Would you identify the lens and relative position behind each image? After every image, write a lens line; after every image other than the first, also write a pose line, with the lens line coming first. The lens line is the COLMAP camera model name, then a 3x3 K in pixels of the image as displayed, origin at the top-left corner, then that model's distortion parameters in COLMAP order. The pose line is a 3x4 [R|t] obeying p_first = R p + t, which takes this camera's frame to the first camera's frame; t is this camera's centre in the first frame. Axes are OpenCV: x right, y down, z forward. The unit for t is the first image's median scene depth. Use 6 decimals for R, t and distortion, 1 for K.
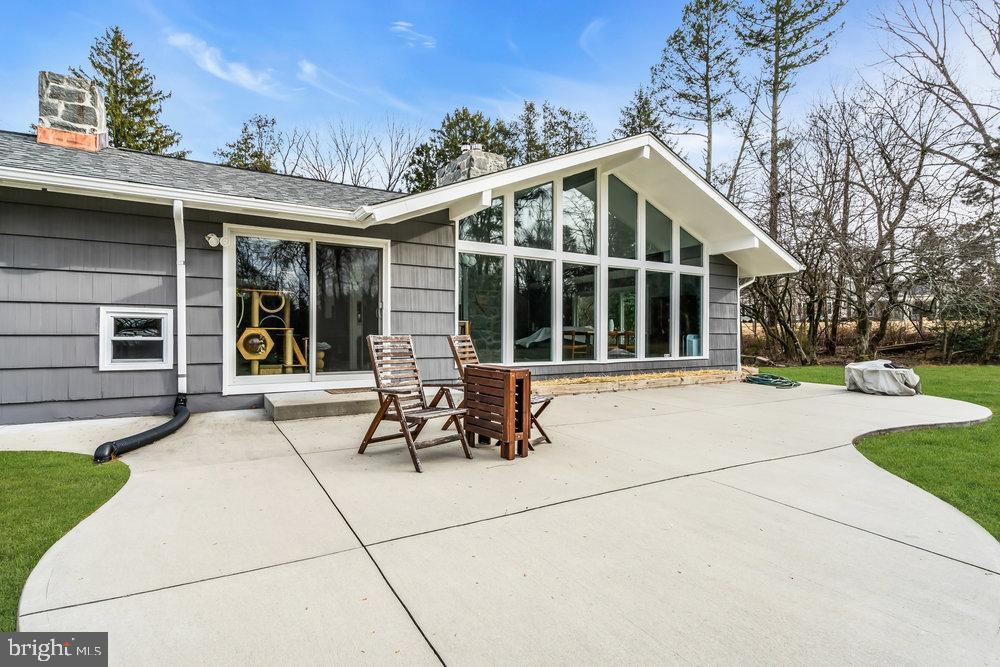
lens RADIAL K [[490.9, 0, 501.9], [0, 490.9, 336.8], [0, 0, 1]] dist [0.000505, 0.001655]
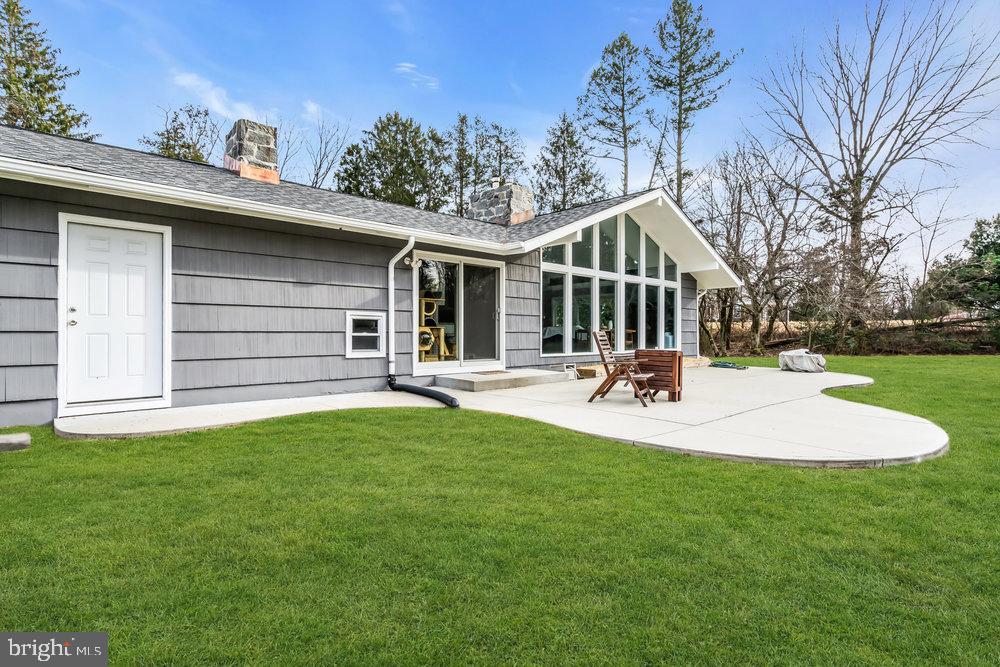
lens RADIAL K [[490.9, 0, 498.0], [0, 490.9, 329.3], [0, 0, 1]] dist [0.000505, 0.001655]
pose [[0.978839, 0.001643, 0.204624, -0.180939], [0.000706, 0.999935, -0.011404, 0.001403], [-0.204629, 0.011307, 0.978774, -0.110511]]
